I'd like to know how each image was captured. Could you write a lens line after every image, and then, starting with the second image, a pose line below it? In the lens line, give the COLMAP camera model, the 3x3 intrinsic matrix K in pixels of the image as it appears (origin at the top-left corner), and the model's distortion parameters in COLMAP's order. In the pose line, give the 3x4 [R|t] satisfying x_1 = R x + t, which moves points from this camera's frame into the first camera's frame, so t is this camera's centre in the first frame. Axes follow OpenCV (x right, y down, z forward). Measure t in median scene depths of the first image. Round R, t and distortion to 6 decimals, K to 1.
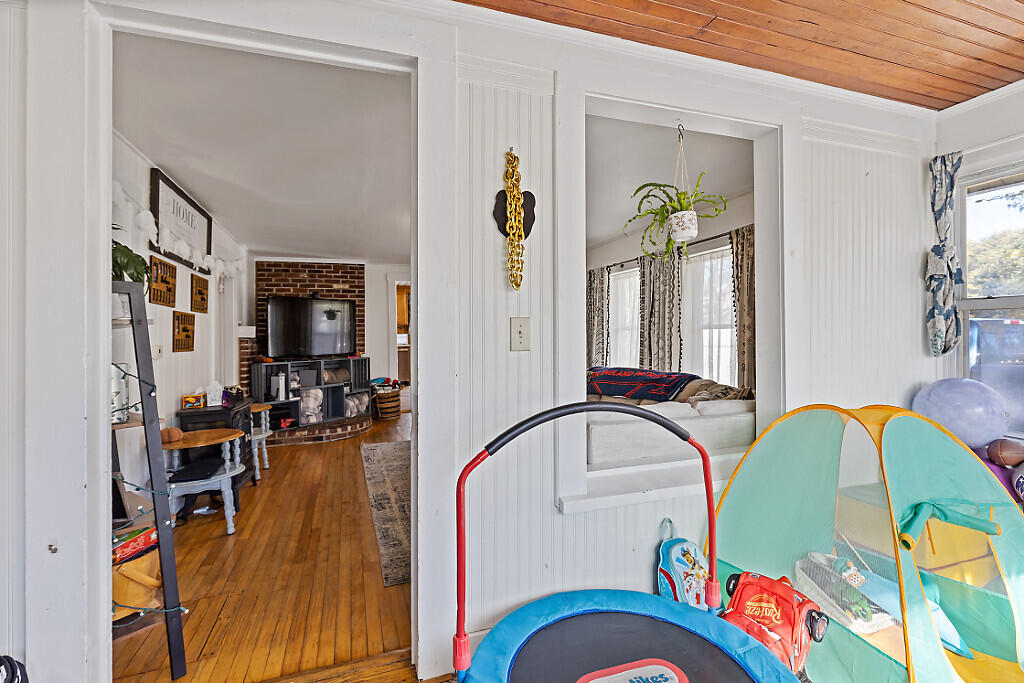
lens RADIAL K [[473.8, 0, 511.5], [0, 473.8, 327.1], [0, 0, 1]] dist [0.001053, -0.001095]
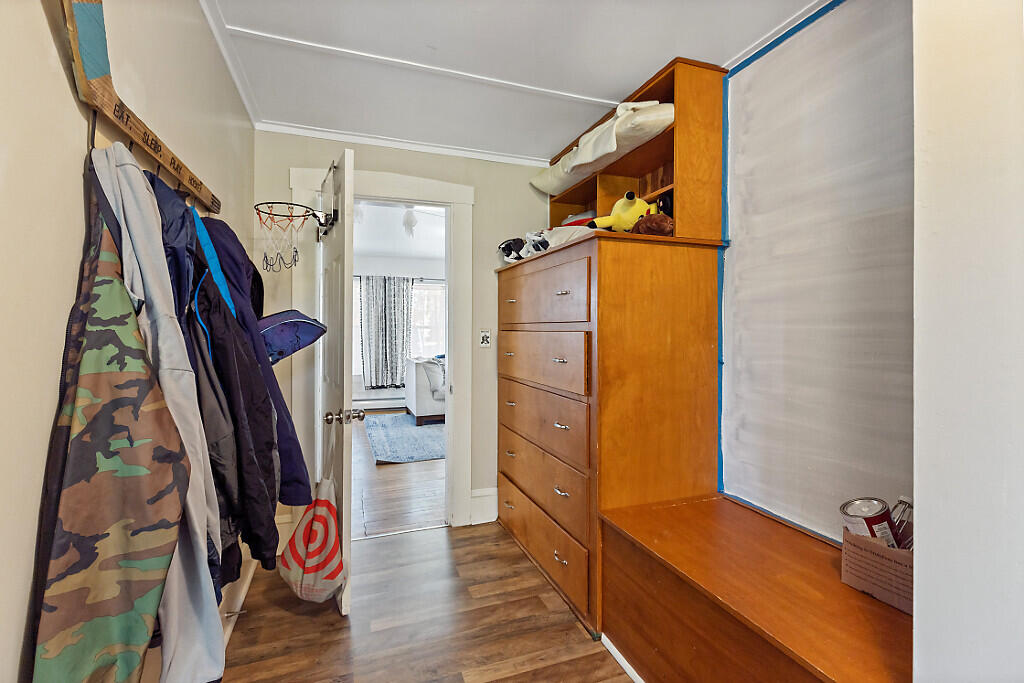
lens RADIAL K [[457.2, 0, 506.2], [0, 457.2, 339.8], [0, 0, 1]] dist [0.000178, -0.000624]
pose [[-0.001215, -0.001742, 0.999998, -2.983298], [-0.020760, 0.999783, 0.001716, 0.089191], [-0.999784, -0.020758, -0.001250, 2.130142]]
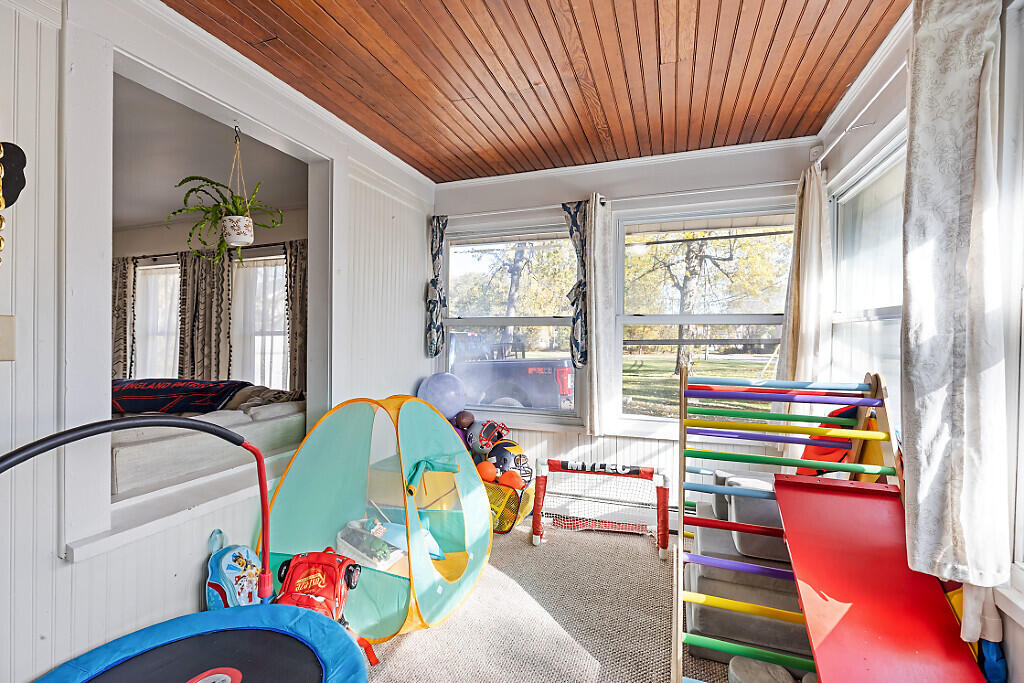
lens RADIAL K [[459.2, 0, 509.7], [0, 459.2, 341.9], [0, 0, 1]] dist [-0.000117, -0.000459]
pose [[0.625634, 0.006986, 0.780086, -0.027752], [-0.020177, 0.999770, 0.007229, -0.000297], [-0.779856, -0.020262, 0.625631, -0.041795]]
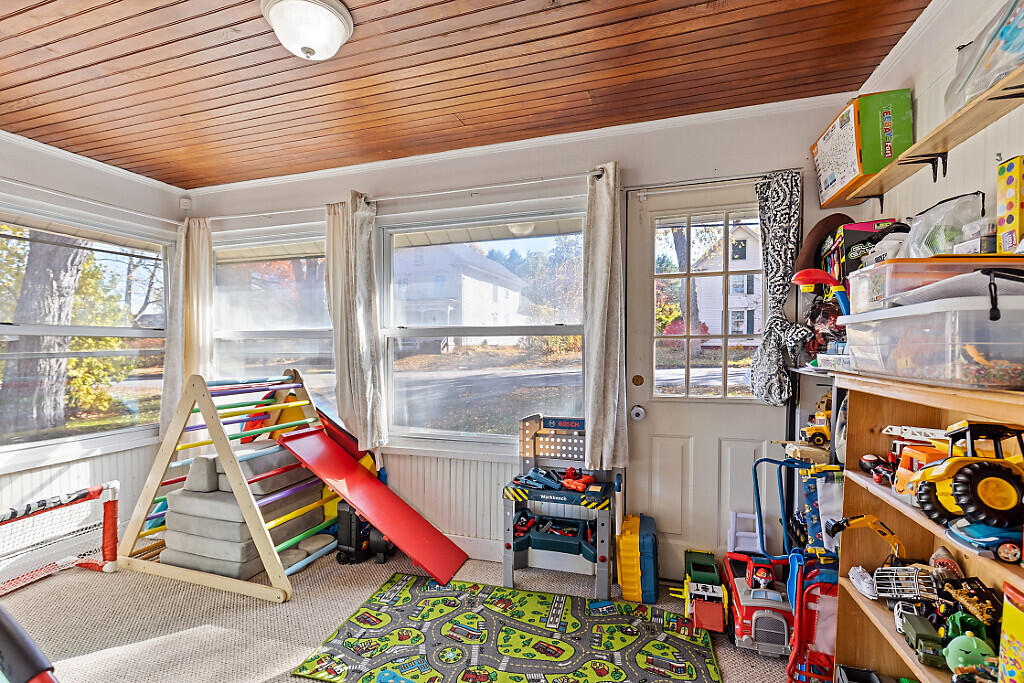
lens RADIAL K [[475.0, 0, 495.0], [0, 475.0, 361.0], [0, 0, 1]] dist [-0.000265, -0.000210]
pose [[-0.788971, -0.003663, 0.614420, -0.412185], [0.007661, 0.999846, 0.015798, 0.004650], [-0.614383, 0.017171, -0.788821, 0.799396]]
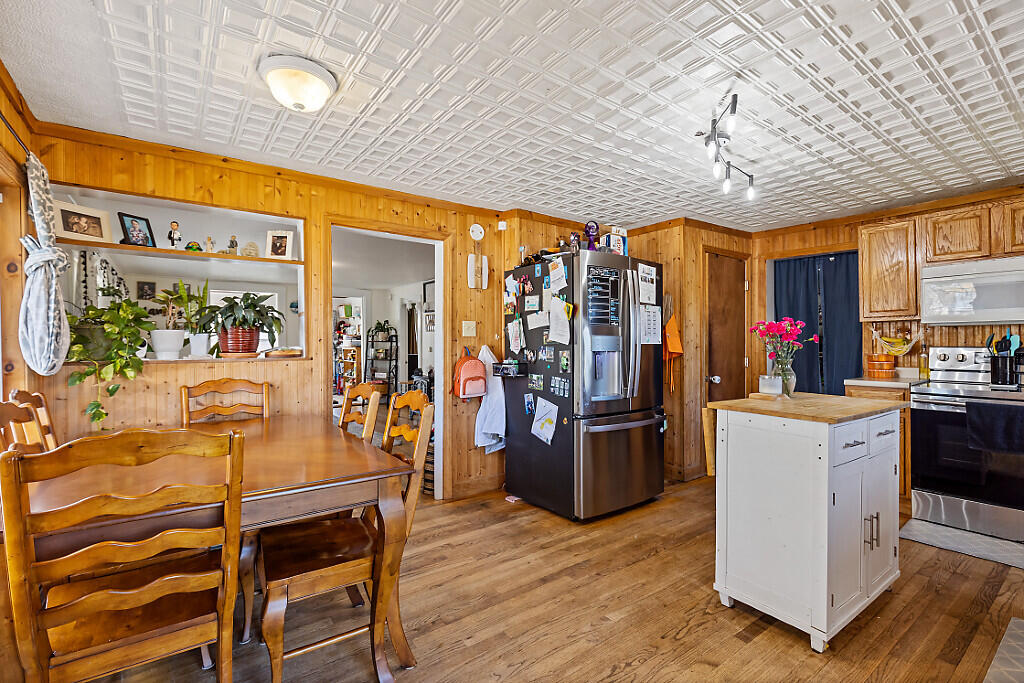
lens RADIAL K [[457.2, 0, 506.2], [0, 457.2, 339.8], [0, 0, 1]] dist [0.000178, -0.000624]
pose [[-0.956044, 0.018665, -0.292630, -0.653532], [0.022703, 0.999688, -0.010408, 0.053748], [0.292344, -0.016595, -0.956169, 5.691238]]
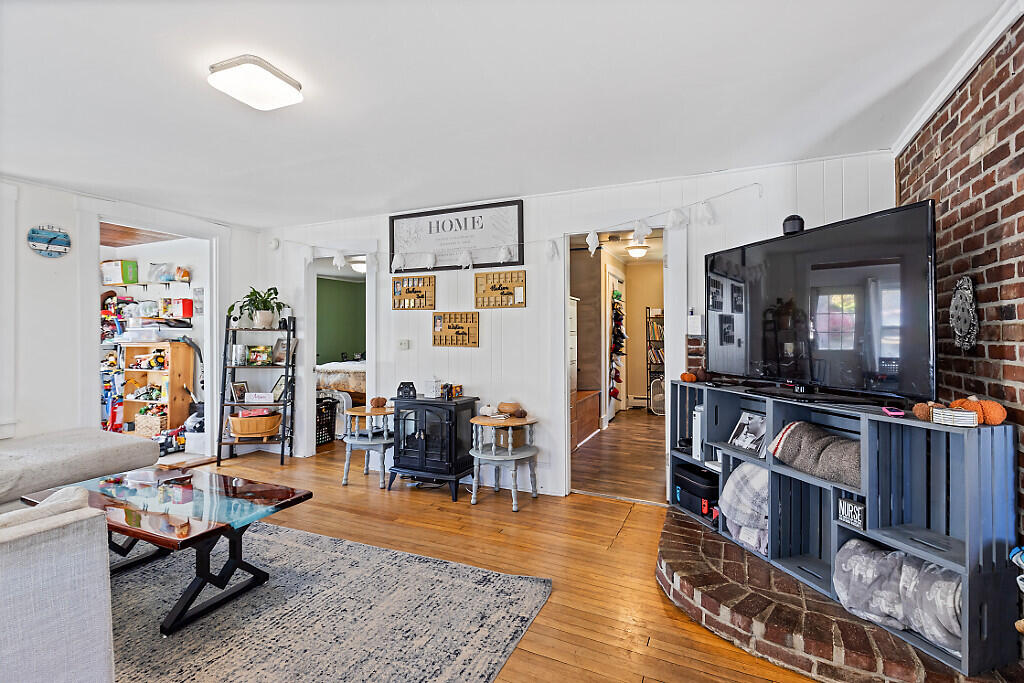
lens RADIAL K [[468.7, 0, 508.0], [0, 468.7, 333.4], [0, 0, 1]] dist [-0.001858, -0.000987]
pose [[-0.693522, 0.013387, -0.720311, 0.038429], [0.022677, 0.999738, -0.003254, 0.046211], [0.720079, -0.018591, -0.693643, 3.452533]]
